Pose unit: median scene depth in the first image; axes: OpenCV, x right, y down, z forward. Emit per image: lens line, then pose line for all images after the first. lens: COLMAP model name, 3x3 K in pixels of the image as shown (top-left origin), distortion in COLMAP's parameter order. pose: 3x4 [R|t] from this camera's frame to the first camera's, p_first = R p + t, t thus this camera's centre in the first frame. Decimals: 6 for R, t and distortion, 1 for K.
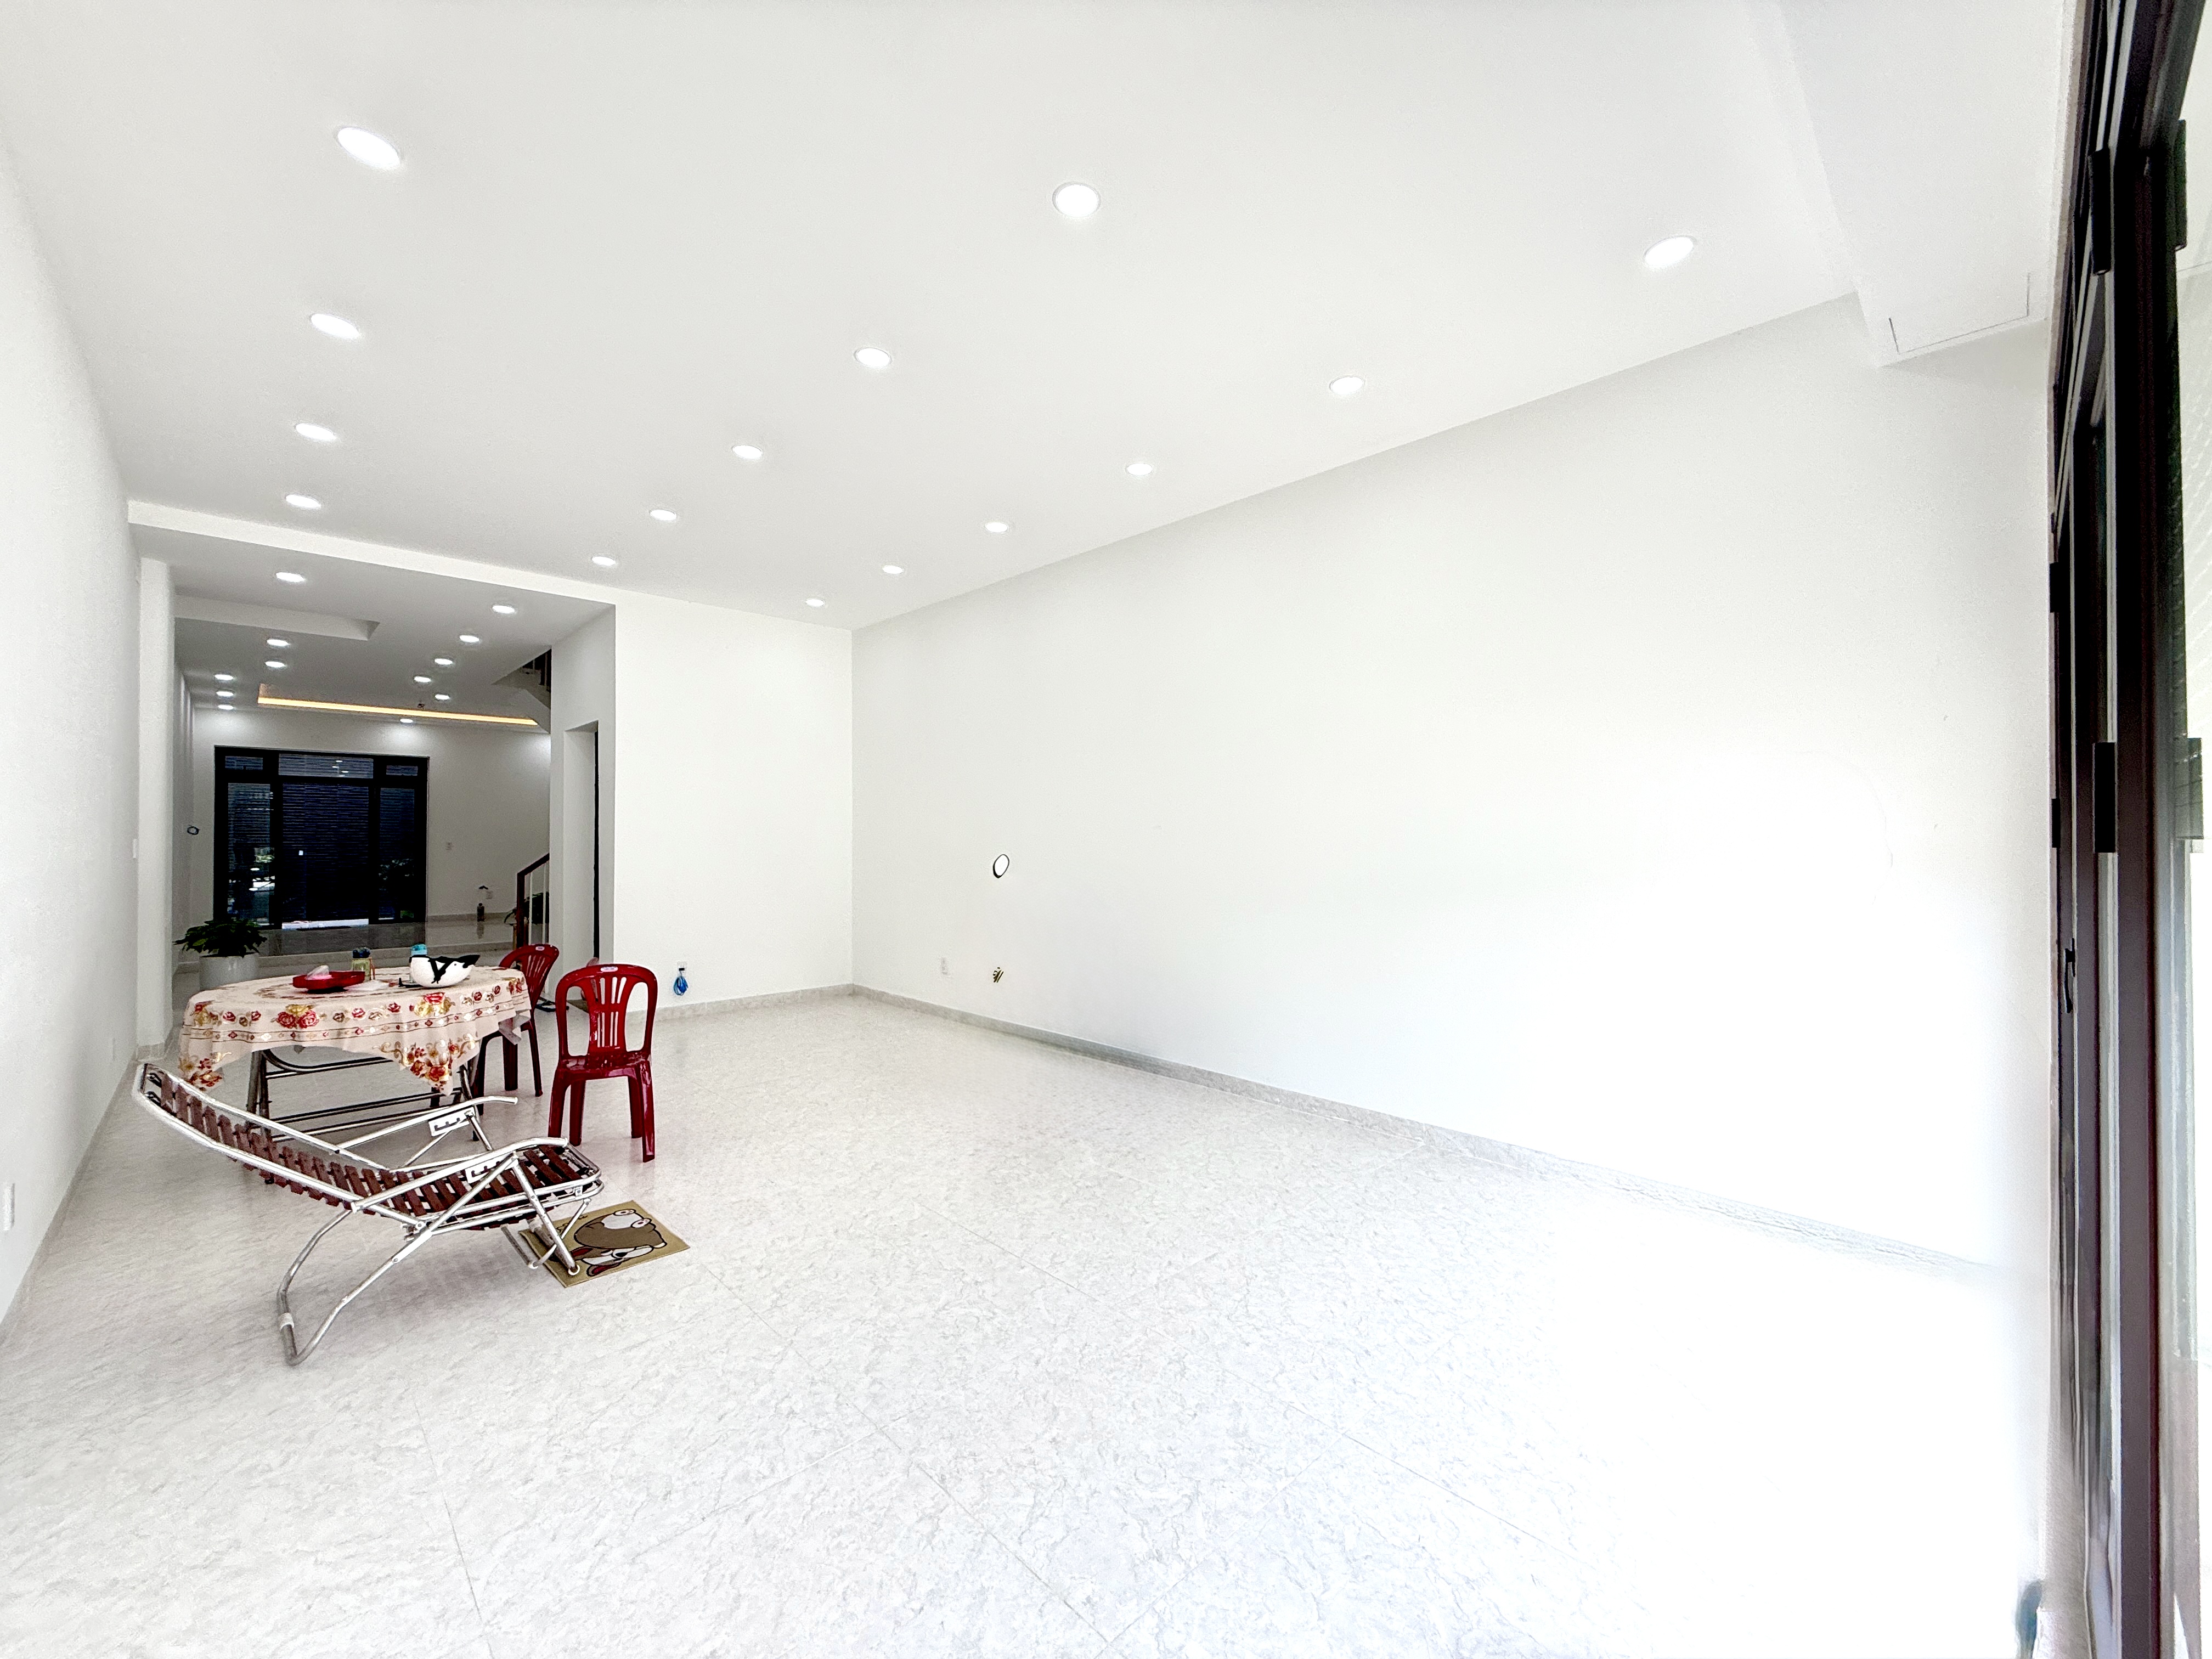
lens RADIAL K [[881.3, 0, 1099.2], [0, 881.3, 841.6], [0, 0, 1]] dist [0.000451, -0.000268]
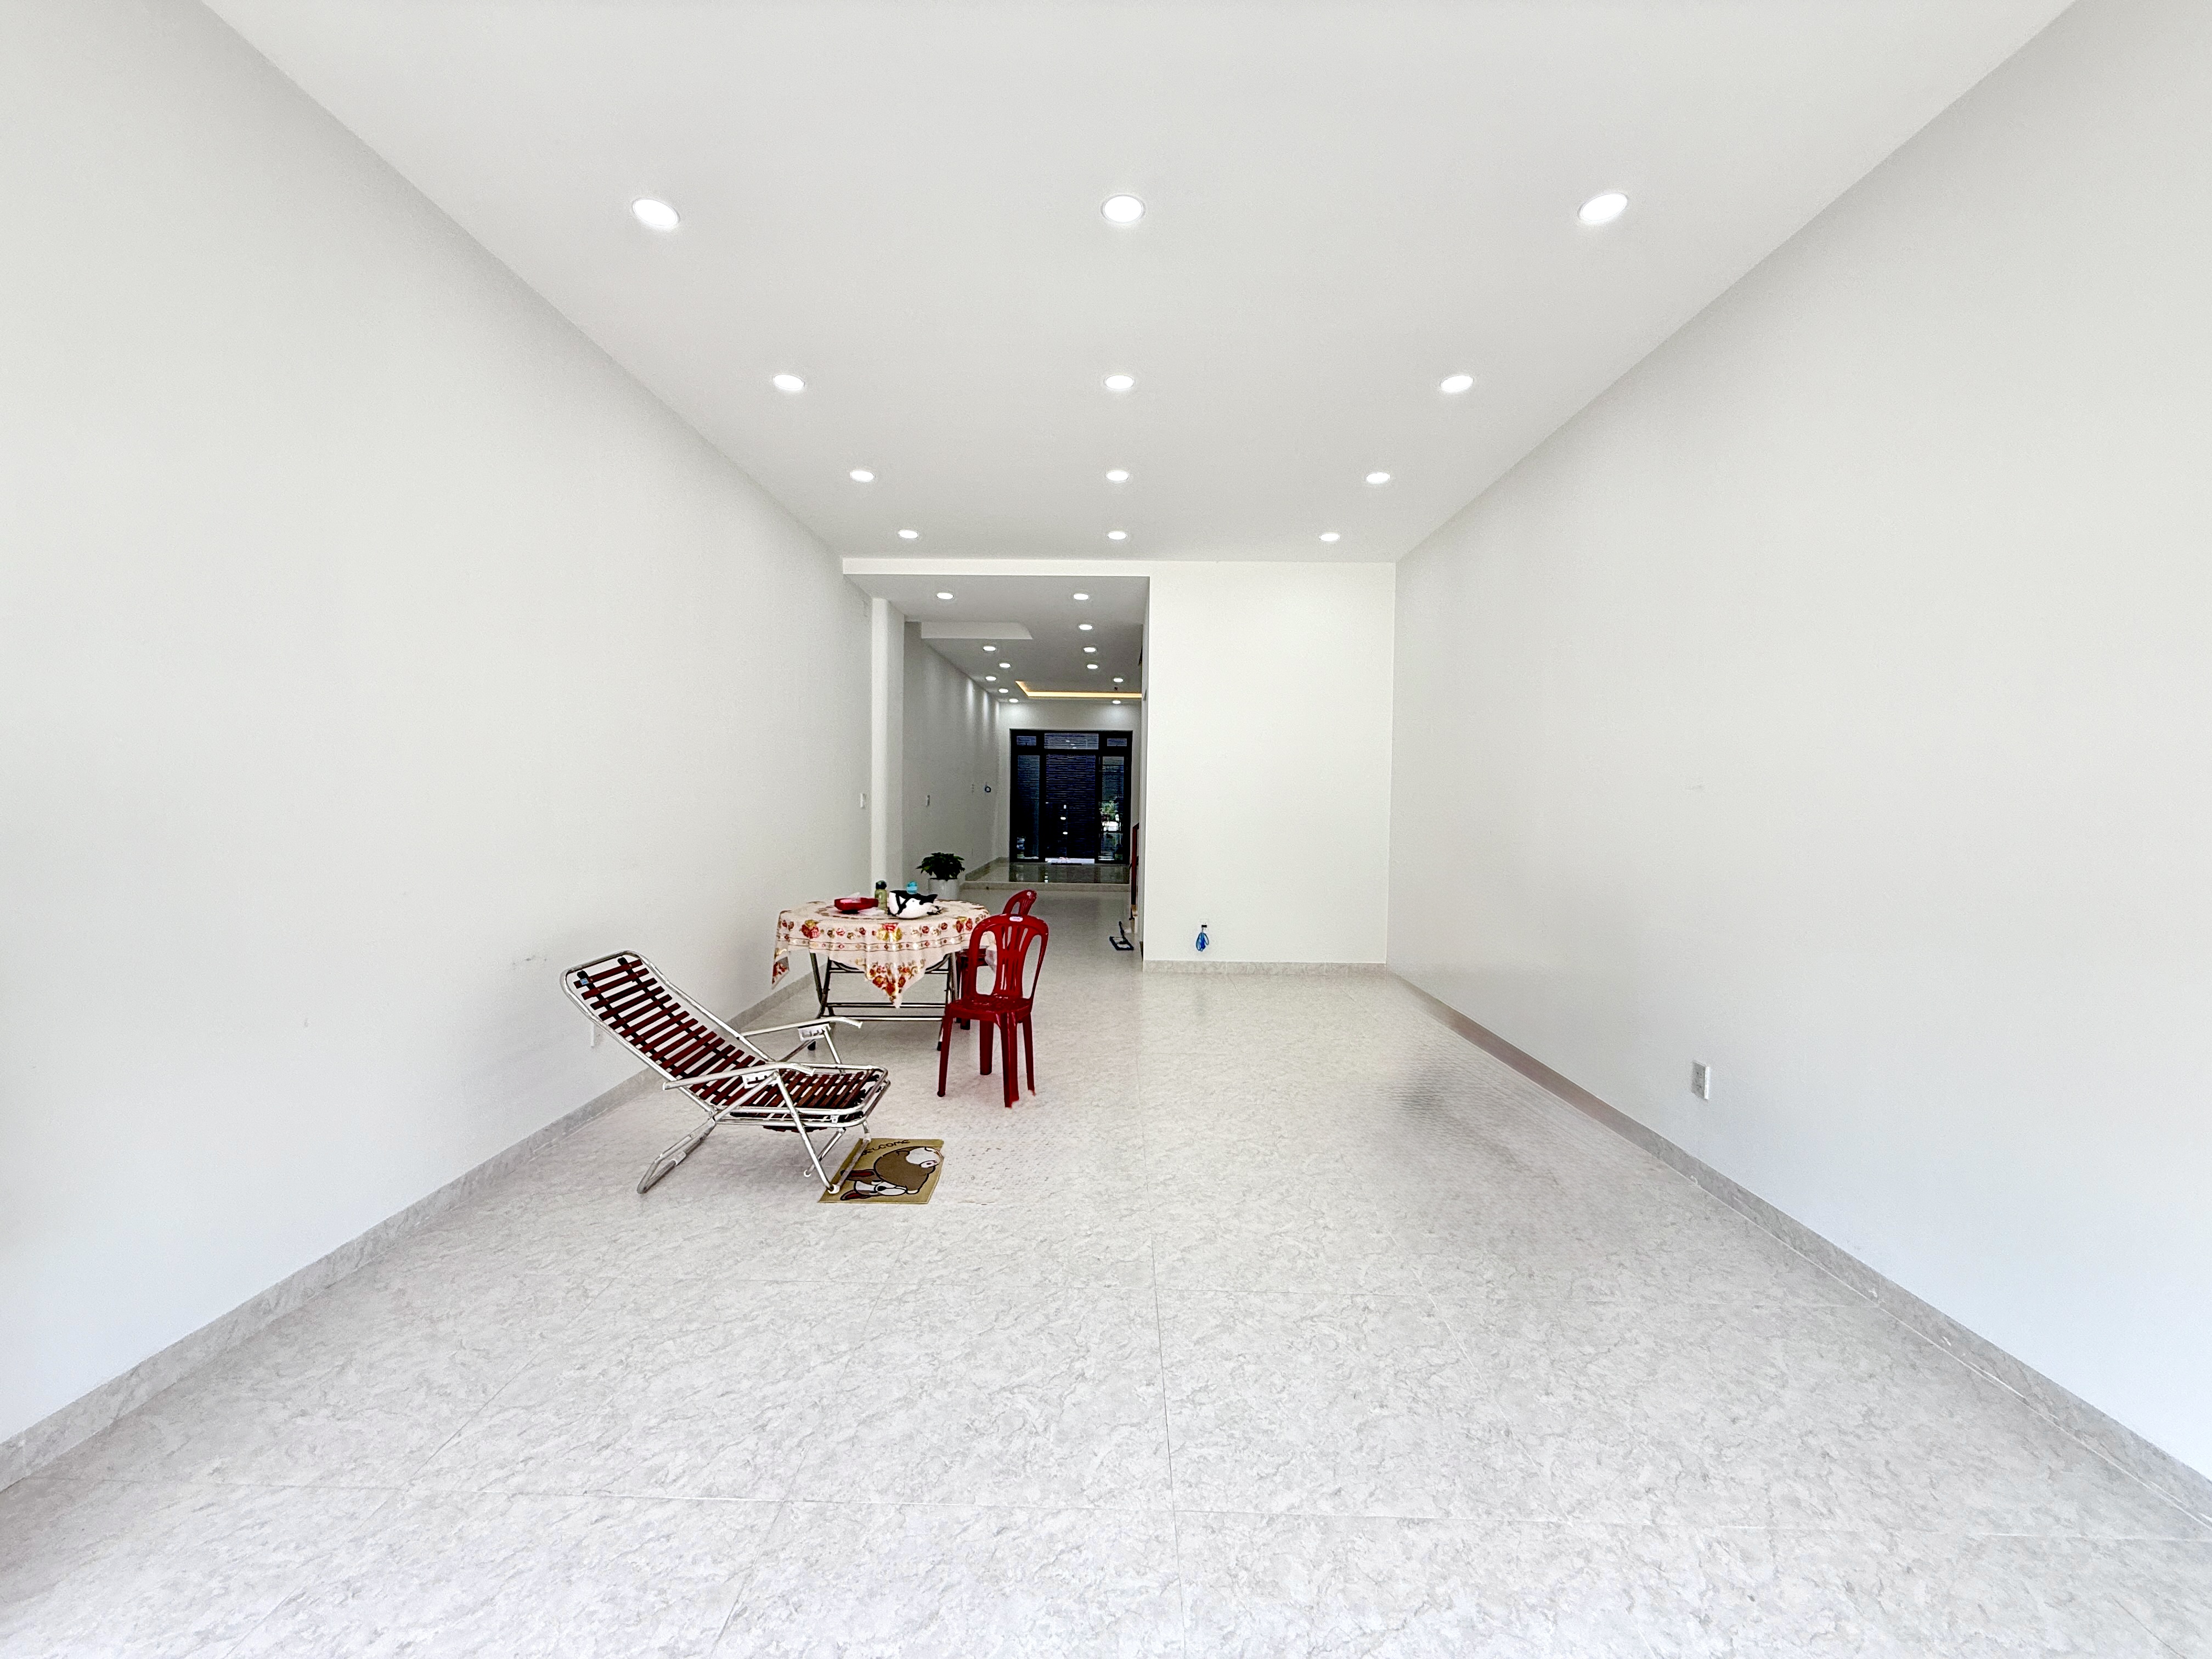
lens RADIAL K [[881.3, 0, 1095.3], [0, 881.3, 834.3], [0, 0, 1]] dist [0.000451, -0.000268]
pose [[0.704322, 0.040353, -0.708733, 0.285305], [-0.016091, 0.999034, 0.040891, -0.003133], [0.709699, -0.017396, 0.704291, 0.340901]]
